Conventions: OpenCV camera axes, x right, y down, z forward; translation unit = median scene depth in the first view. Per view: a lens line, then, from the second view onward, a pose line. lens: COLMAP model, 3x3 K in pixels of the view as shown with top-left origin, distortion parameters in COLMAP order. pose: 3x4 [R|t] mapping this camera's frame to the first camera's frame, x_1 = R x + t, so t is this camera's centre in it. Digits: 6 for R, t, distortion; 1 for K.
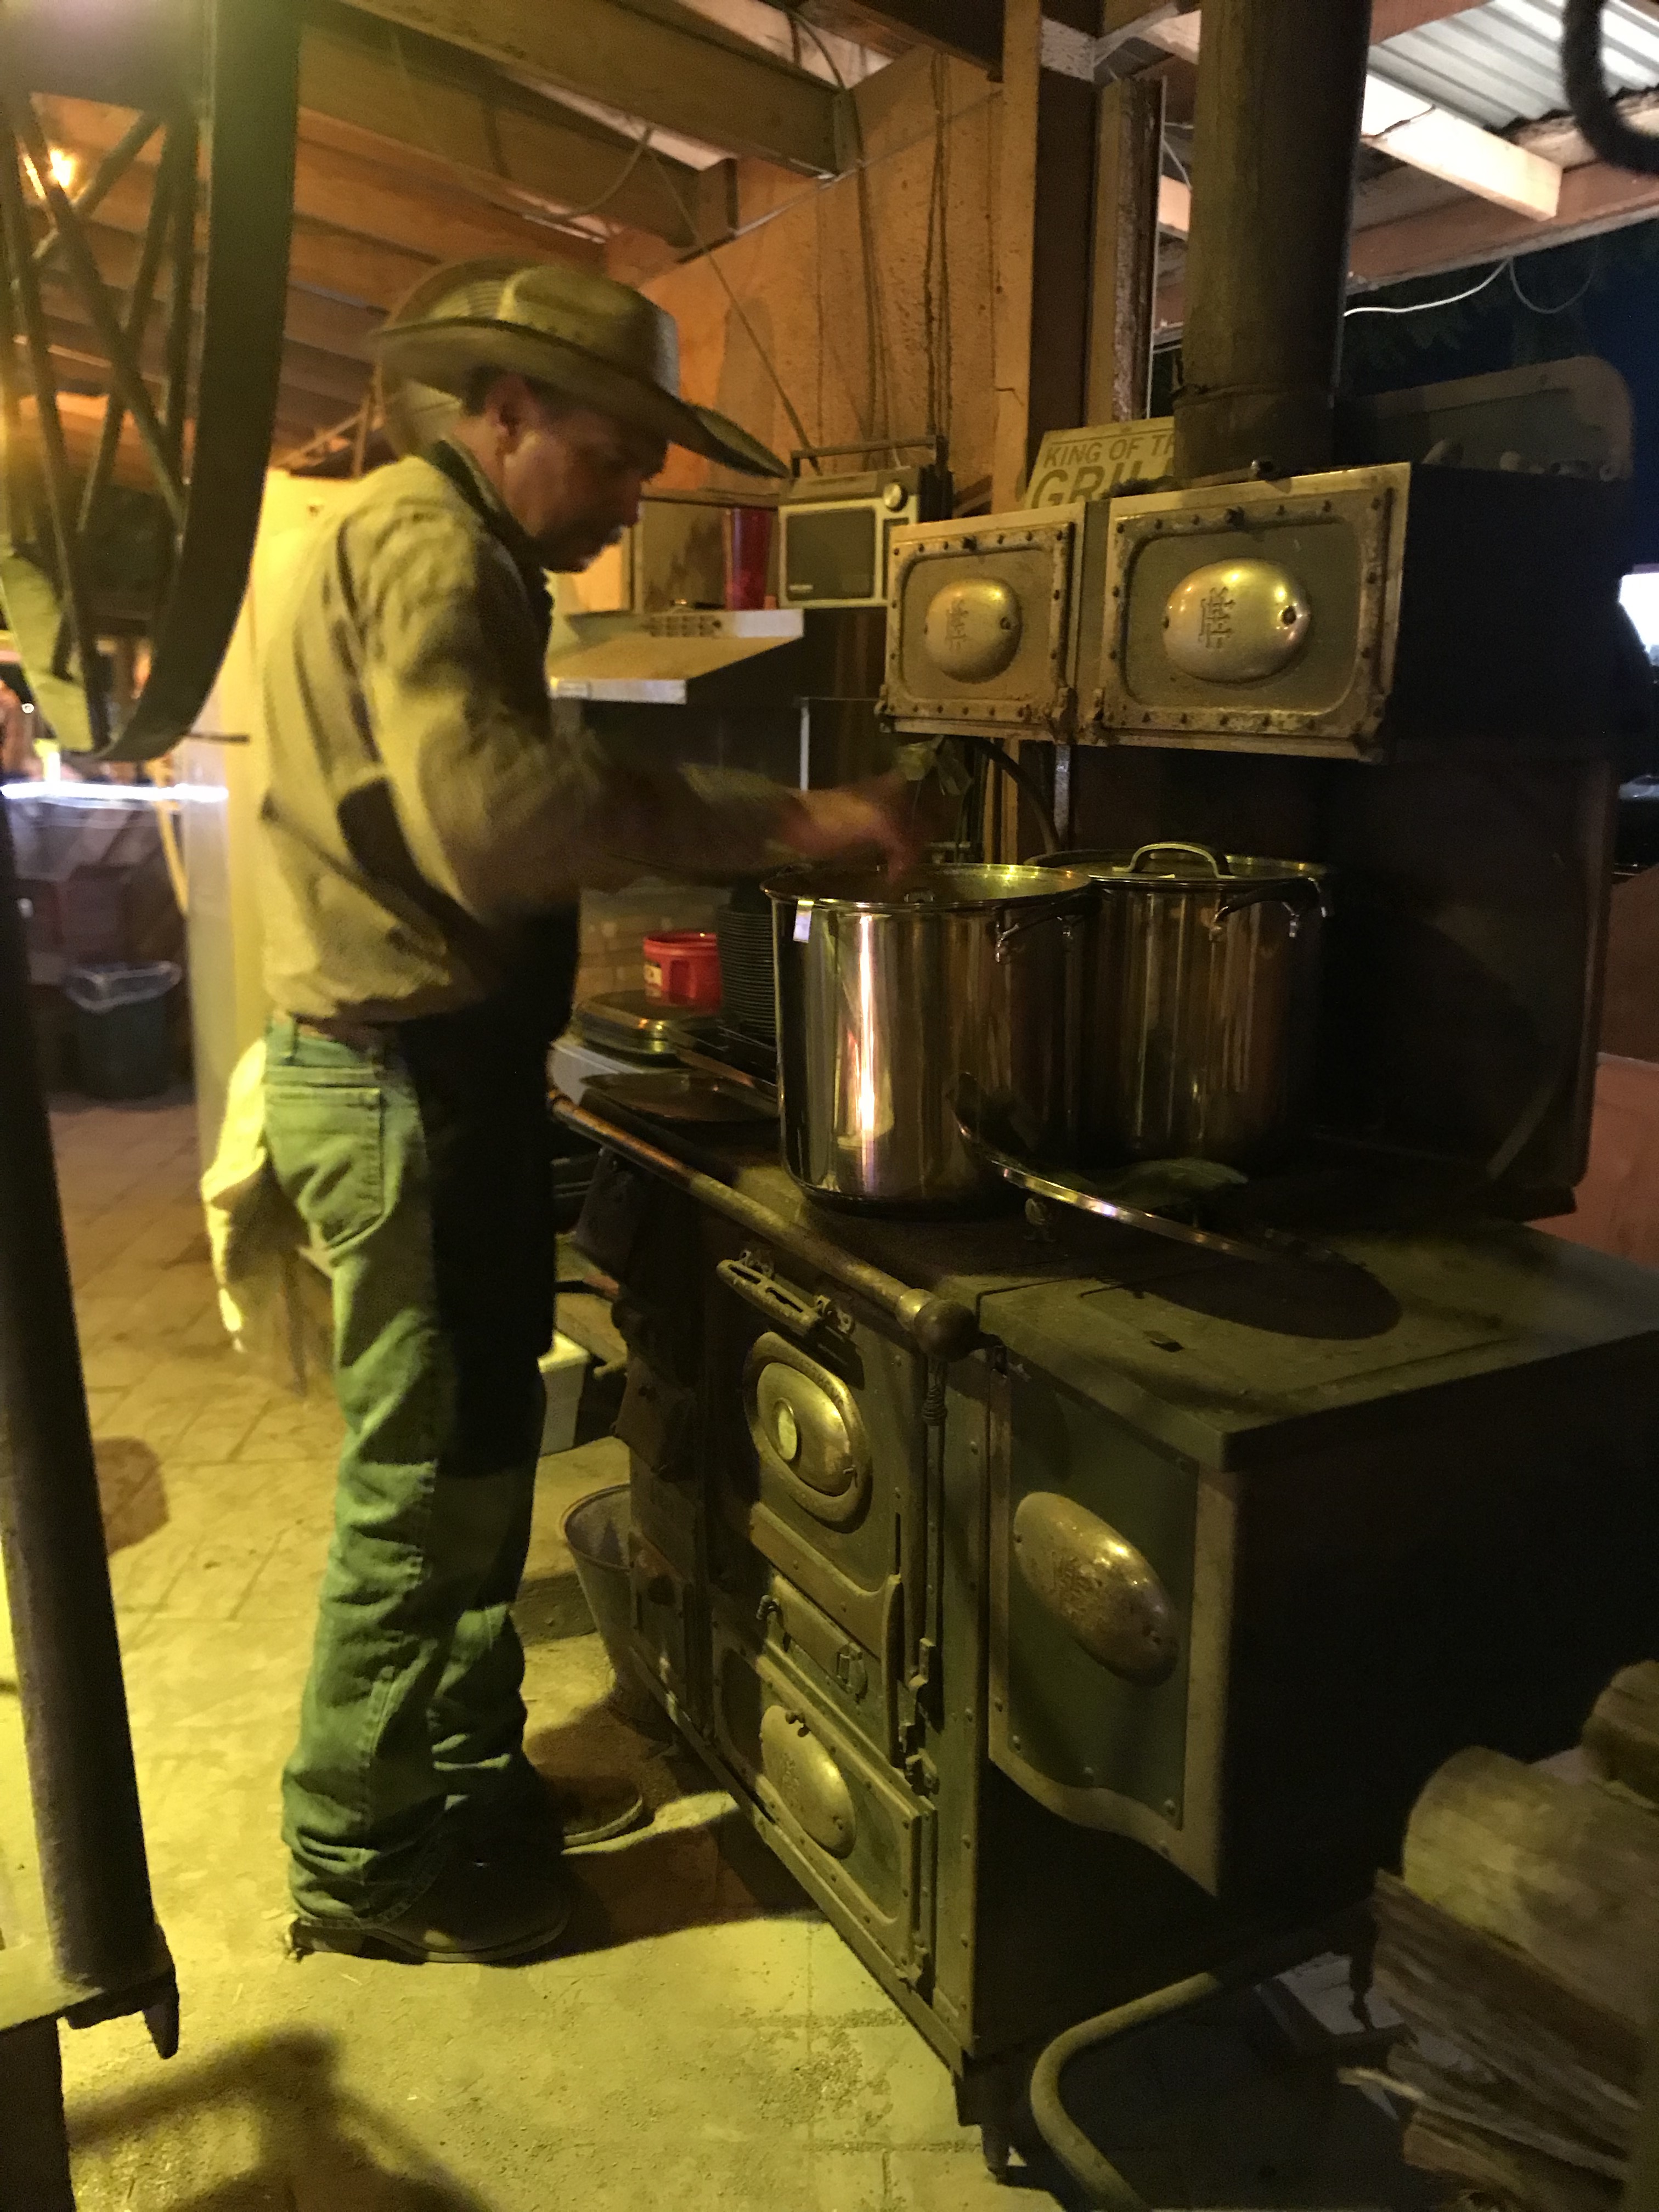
lens RADIAL K [[1840.4, 0, 829.5], [0, 1840.4, 1106.0], [0, 0, 1]] dist [0.004909, 0.004969]
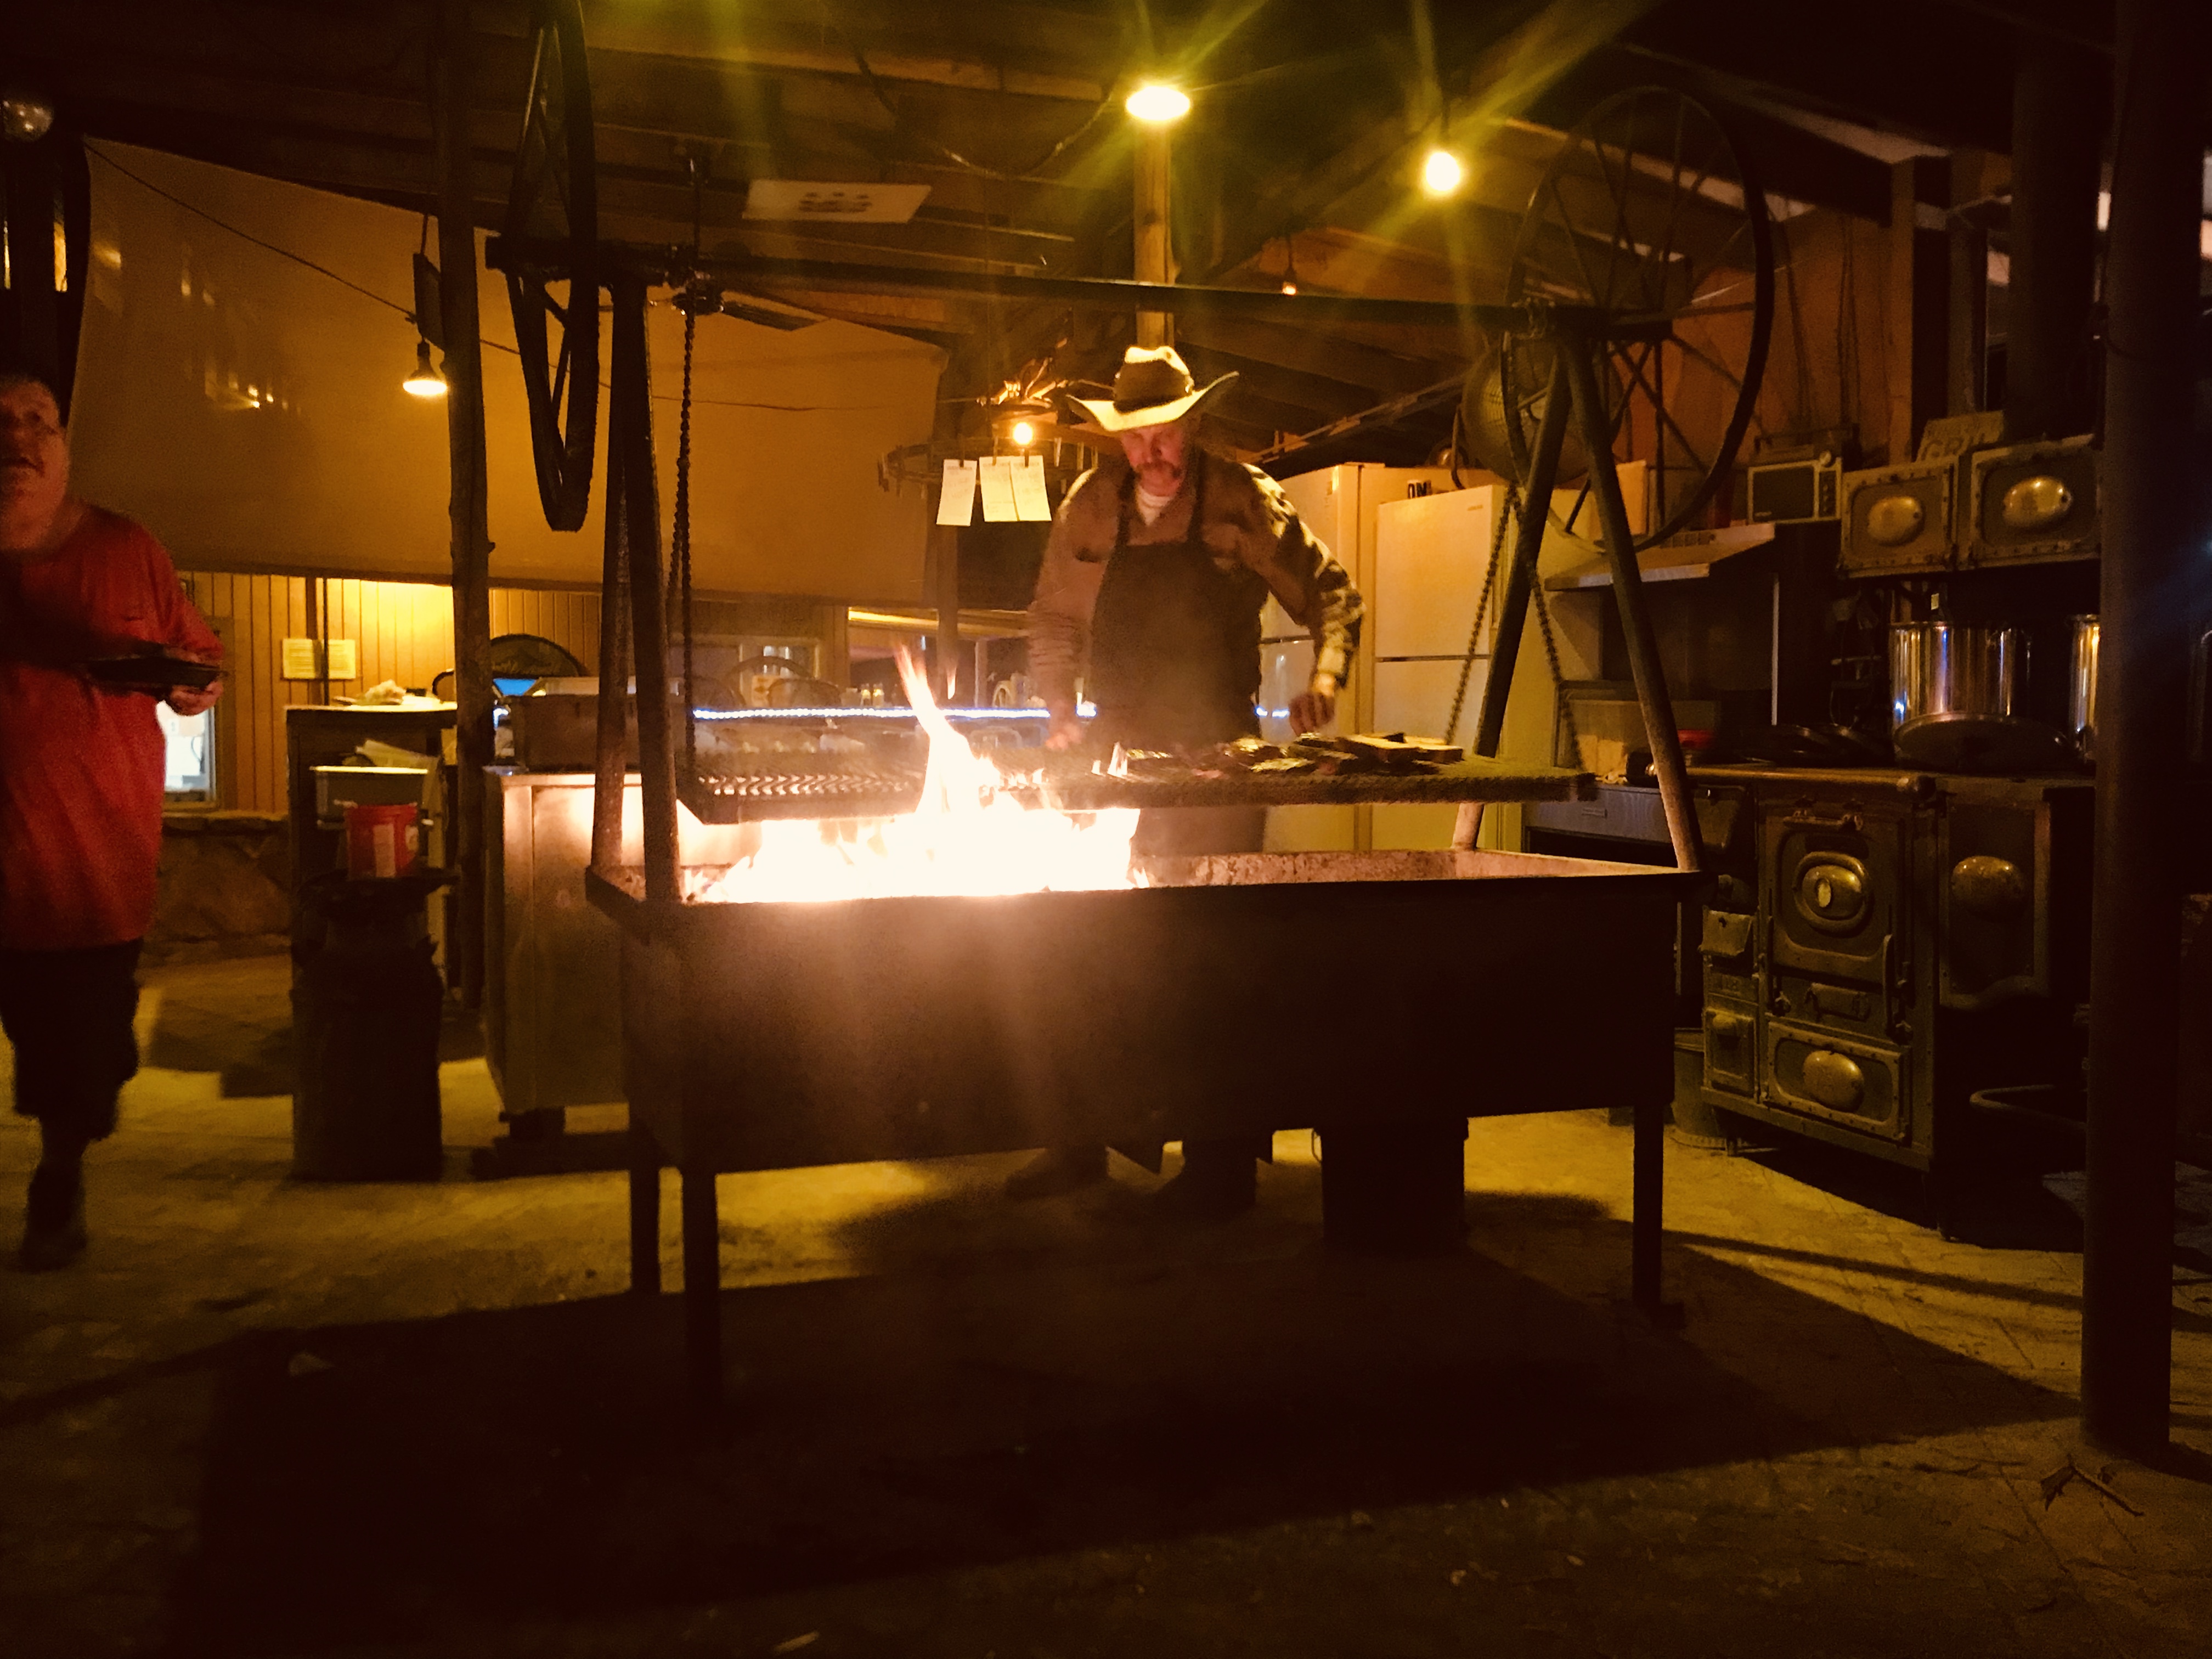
lens RADIAL K [[2199.6, 0, 1099.6], [0, 2199.6, 837.5], [0, 0, 1]] dist [0.052717, -0.123233]
pose [[0.979634, -0.007528, -0.200651, -0.260612], [-0.024669, 0.987214, -0.157480, 0.426581], [0.199271, 0.159222, 0.966923, -1.272378]]
